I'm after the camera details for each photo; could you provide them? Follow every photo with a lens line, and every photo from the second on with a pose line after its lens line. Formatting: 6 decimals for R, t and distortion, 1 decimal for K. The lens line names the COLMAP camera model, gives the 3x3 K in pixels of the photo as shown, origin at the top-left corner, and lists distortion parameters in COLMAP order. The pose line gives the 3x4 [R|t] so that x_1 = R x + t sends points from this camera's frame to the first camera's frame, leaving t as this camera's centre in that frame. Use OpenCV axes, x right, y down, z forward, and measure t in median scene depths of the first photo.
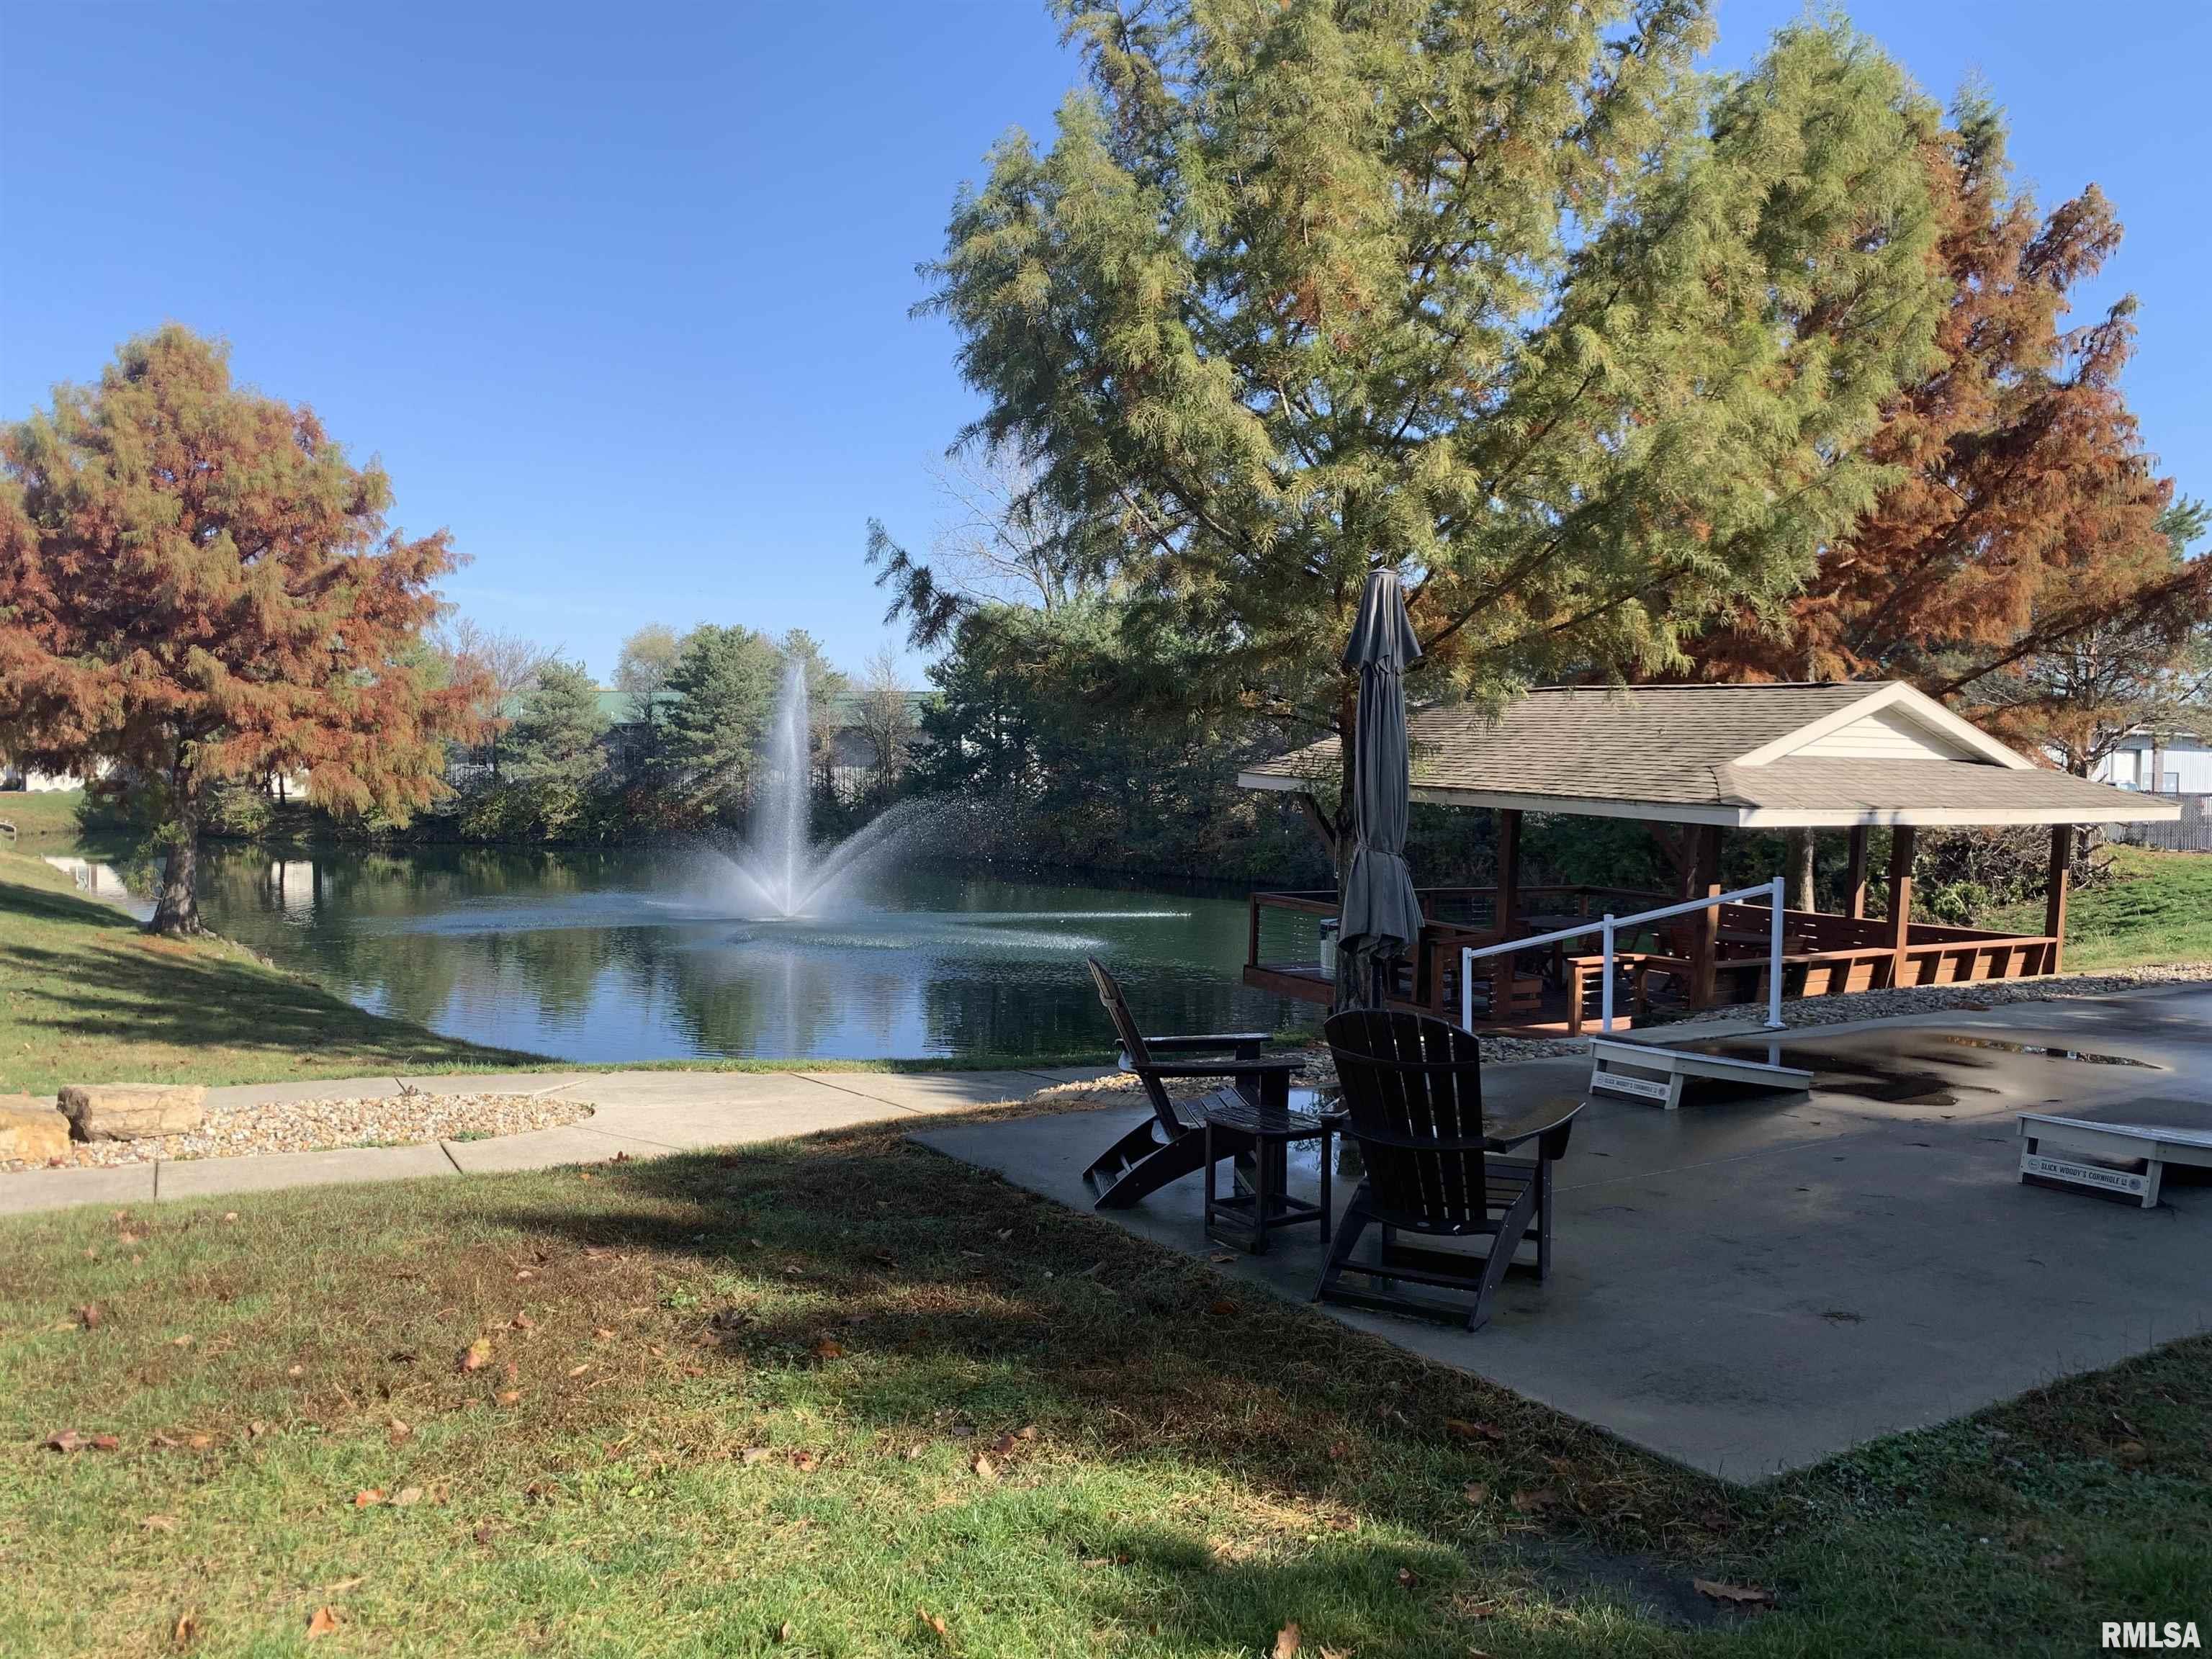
lens RADIAL K [[1676.9, 0, 1115.8], [0, 1676.9, 822.6], [0, 0, 1]] dist [0.005190, -0.011499]
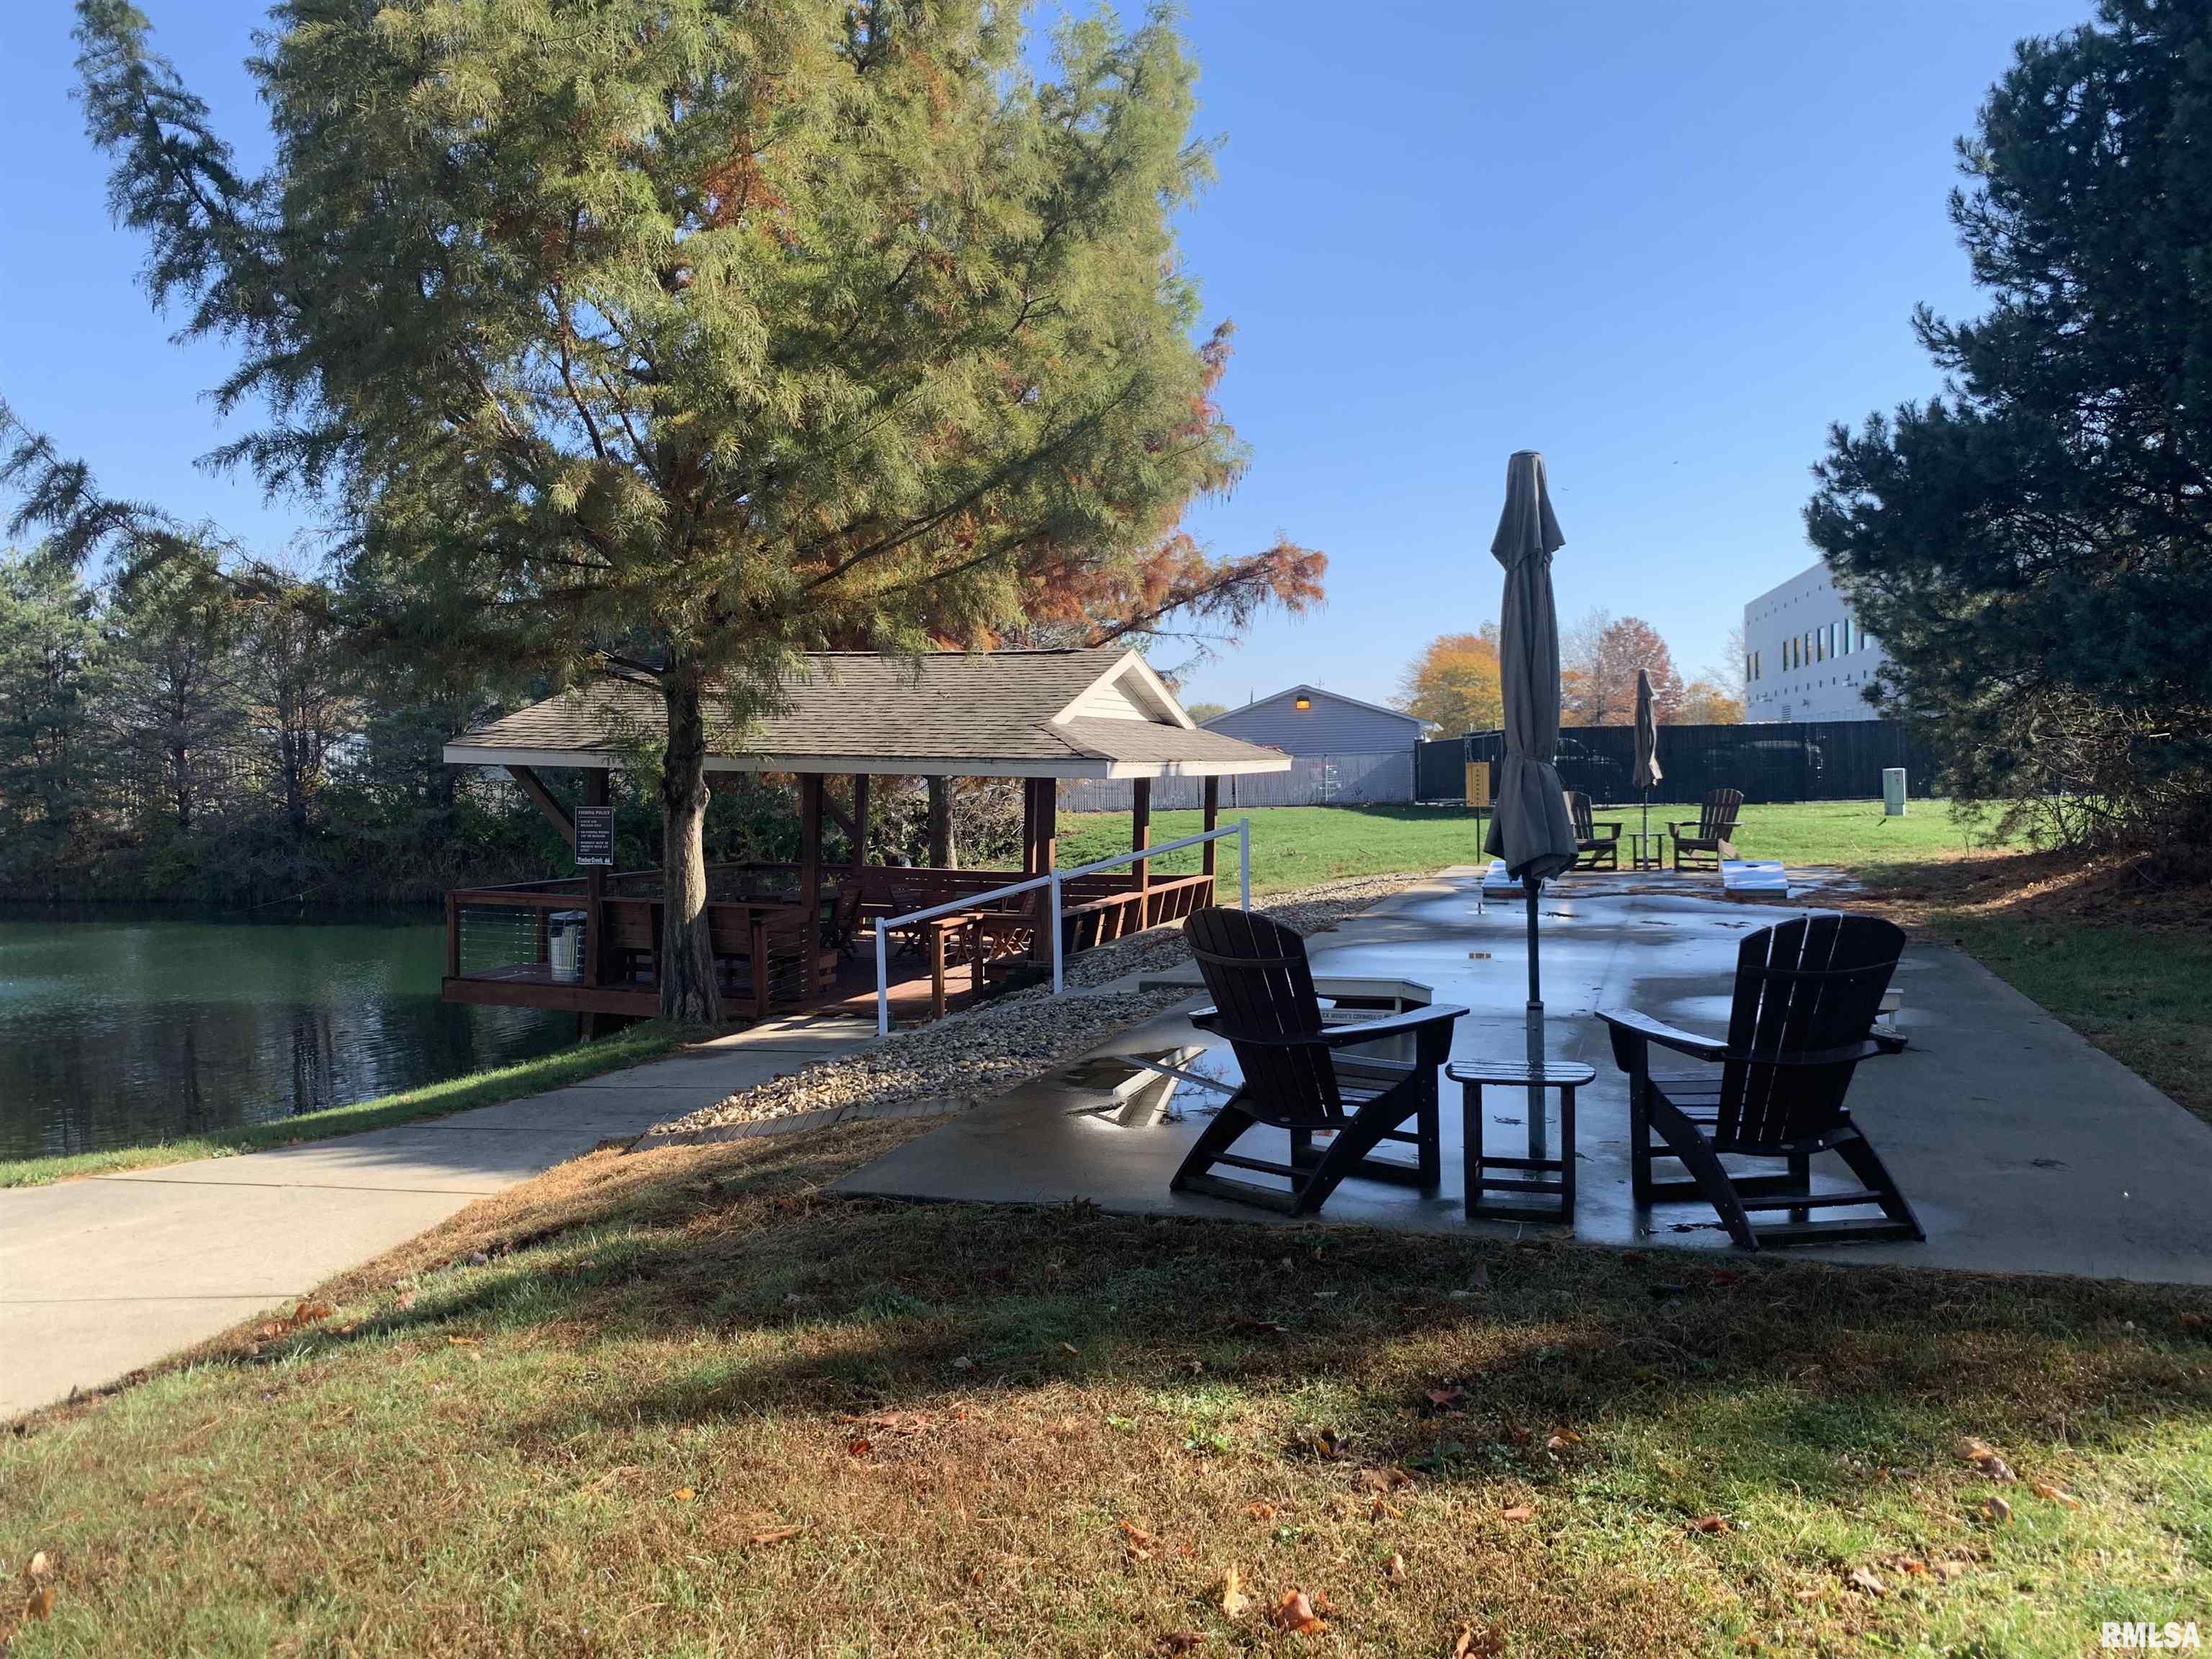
lens RADIAL K [[1681.3, 0, 1082.0], [0, 1681.3, 820.2], [0, 0, 1]] dist [0.015025, -0.029146]
pose [[0.788148, -0.044238, 0.613894, -0.135305], [0.043345, 0.998927, 0.016335, 0.005036], [-0.613957, 0.013735, 0.789220, 0.096917]]
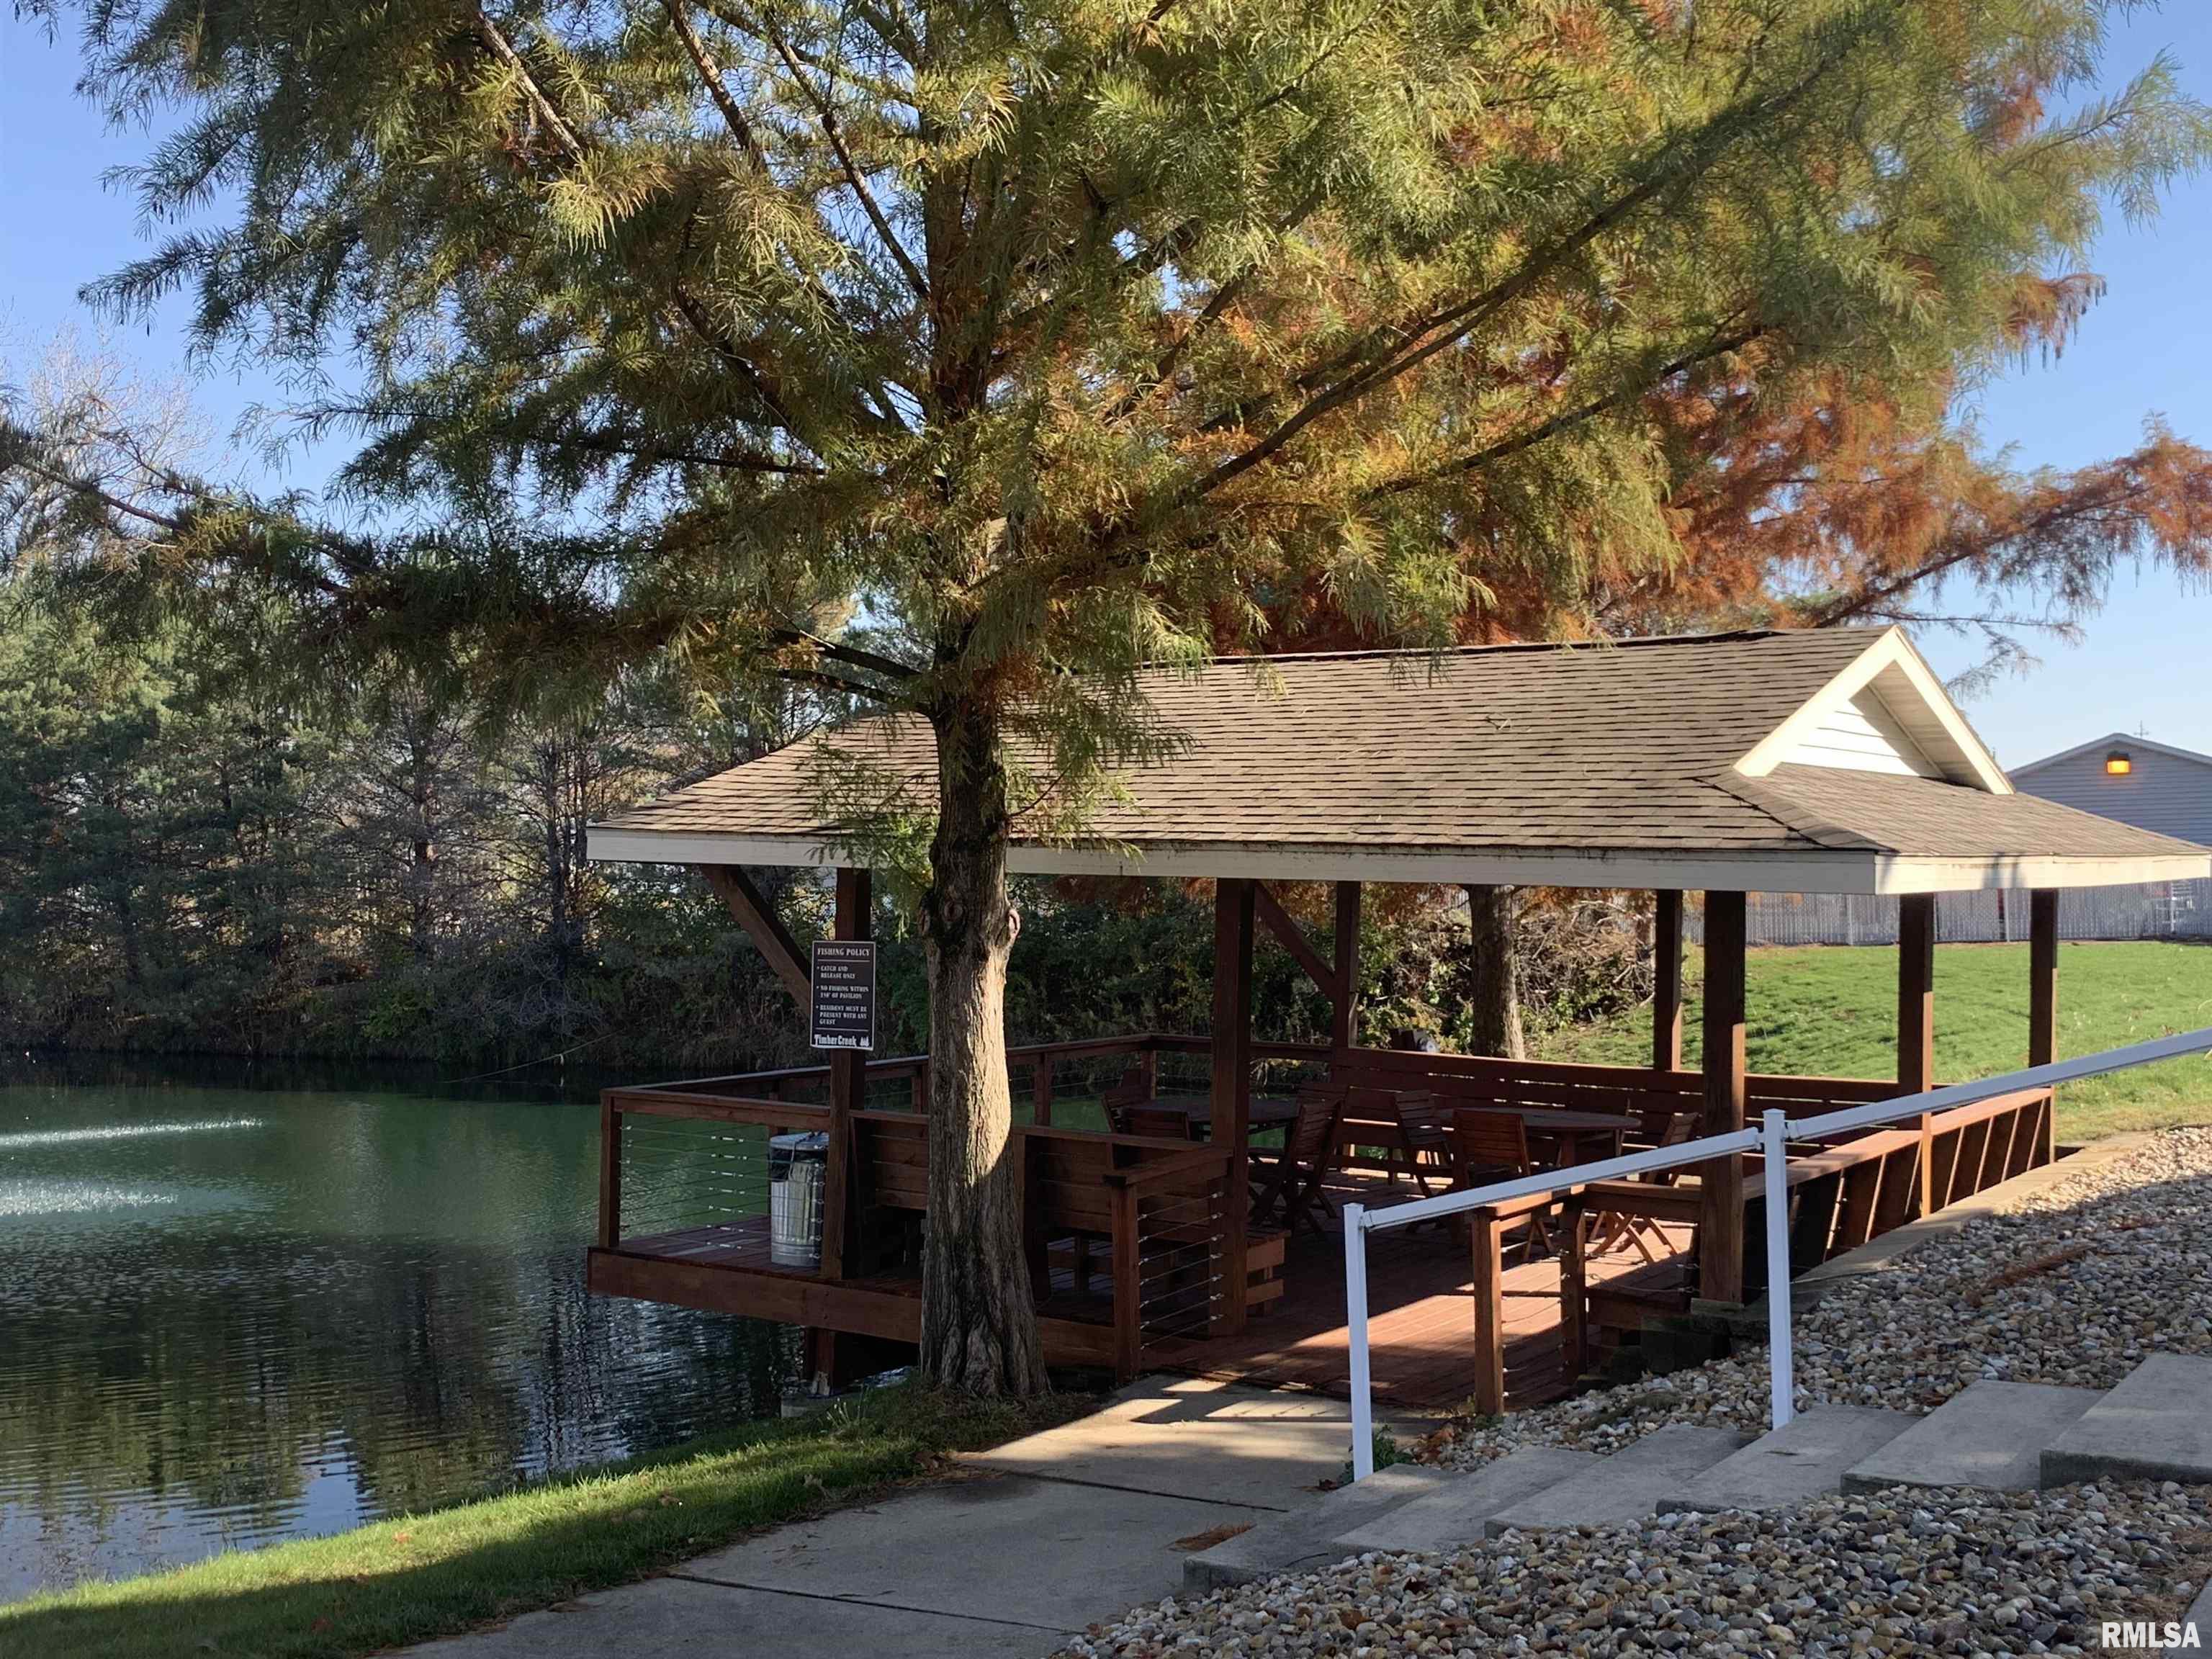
lens RADIAL K [[2357.9, 0, 1107.6], [0, 2357.9, 798.0], [0, 0, 1]] dist [0.163855, -0.471708]
pose [[0.913822, -0.010153, 0.405987, -0.041798], [0.036099, 0.997761, -0.056300, 0.002547], [-0.404507, 0.066104, 0.912143, 0.239919]]
